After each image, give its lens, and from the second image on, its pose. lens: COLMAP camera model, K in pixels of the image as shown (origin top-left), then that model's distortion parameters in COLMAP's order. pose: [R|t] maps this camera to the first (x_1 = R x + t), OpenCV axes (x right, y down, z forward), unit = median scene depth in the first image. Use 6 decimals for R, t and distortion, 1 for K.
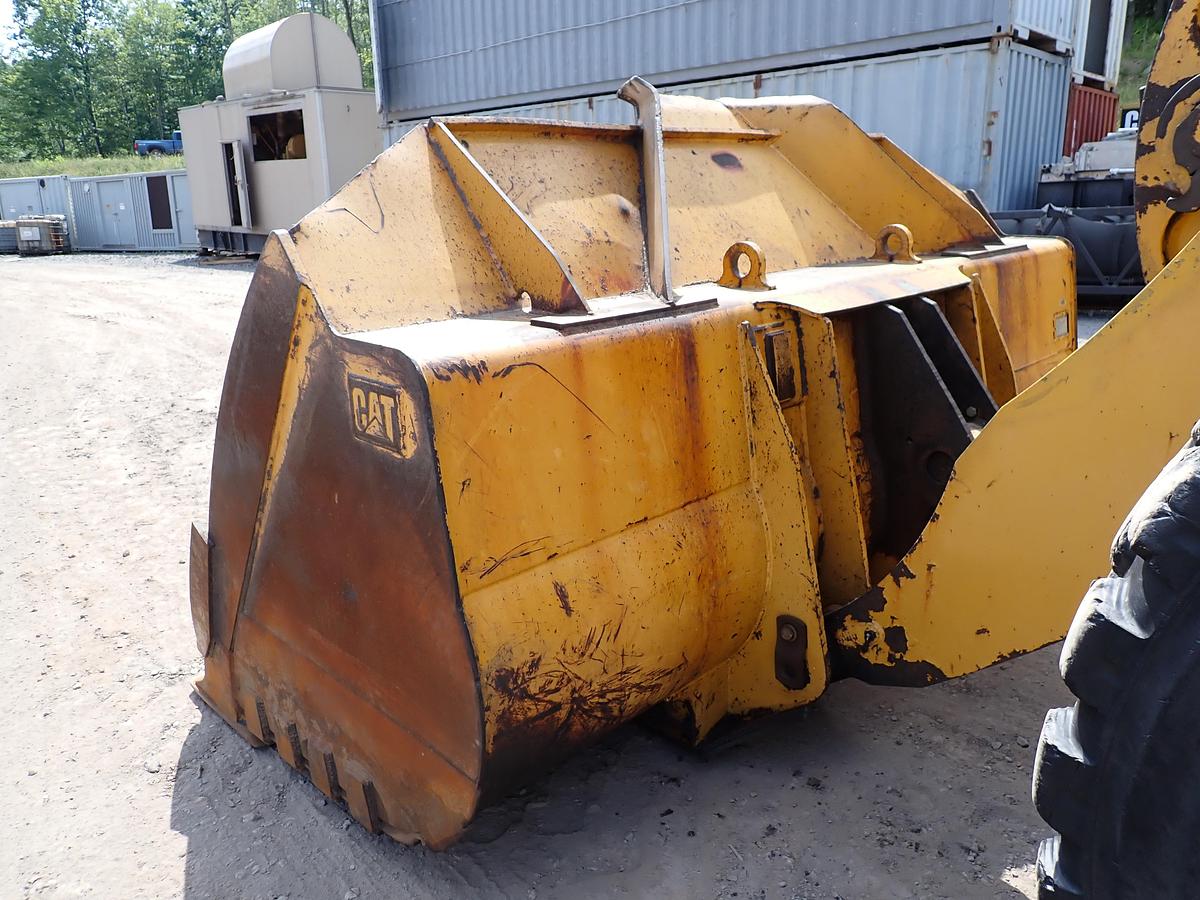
lens RADIAL K [[888.9, 0, 600.0], [0, 888.9, 444.6], [0, 0, 1]] dist [0.009366, -0.000969]
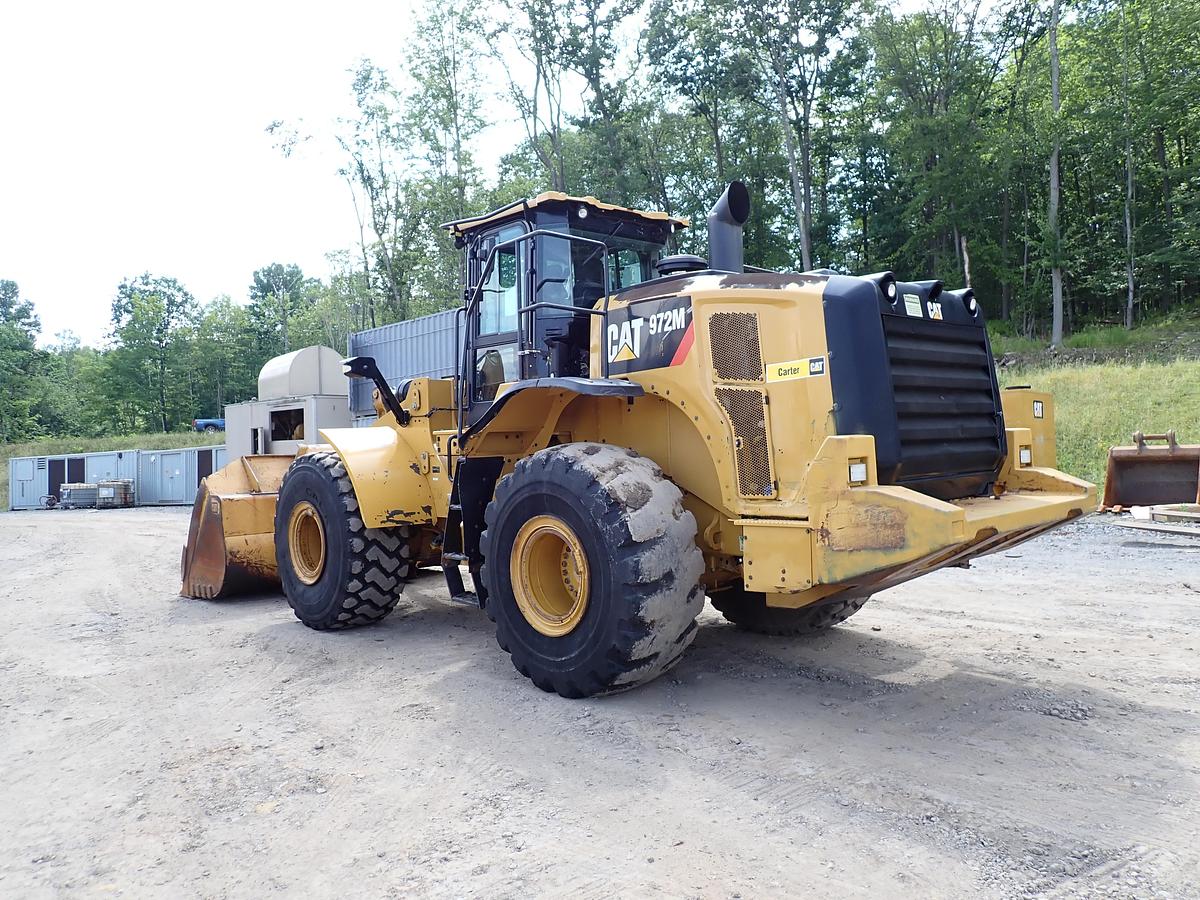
lens RADIAL K [[889.2, 0, 591.6], [0, 889.2, 447.9], [0, 0, 1]] dist [0.014946, -0.000343]
pose [[0.999053, -0.008567, -0.042656, 0.290644], [-0.003708, 0.960091, -0.279662, 0.142939], [0.043350, 0.279555, 0.959151, -0.543922]]
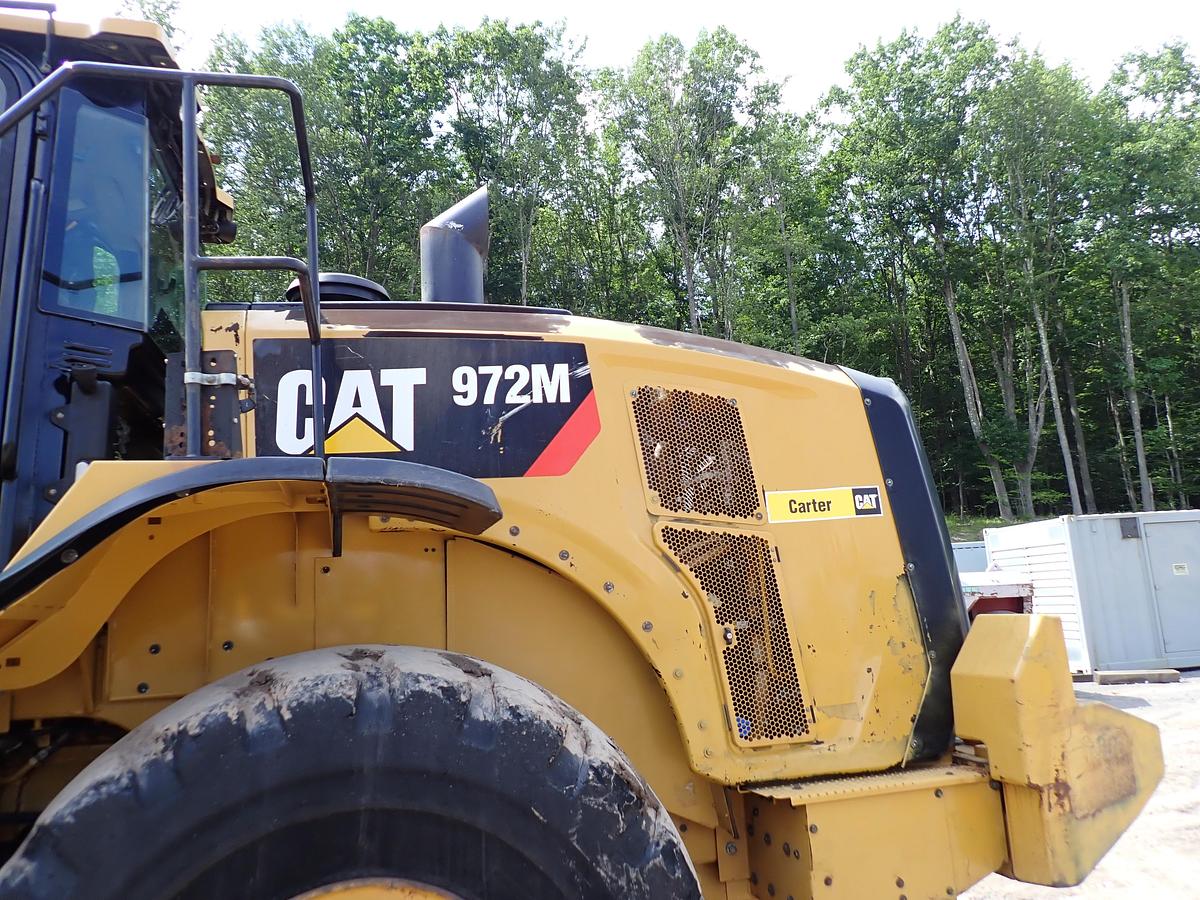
lens RADIAL K [[891.0, 0, 602.0], [0, 891.0, 448.6], [0, 0, 1]] dist [0.013954, -0.014936]
pose [[0.508731, 0.154291, 0.846987, 0.150605], [0.277442, 0.901944, -0.330944, 0.054968], [-0.814996, 0.403351, 0.416040, -0.254197]]
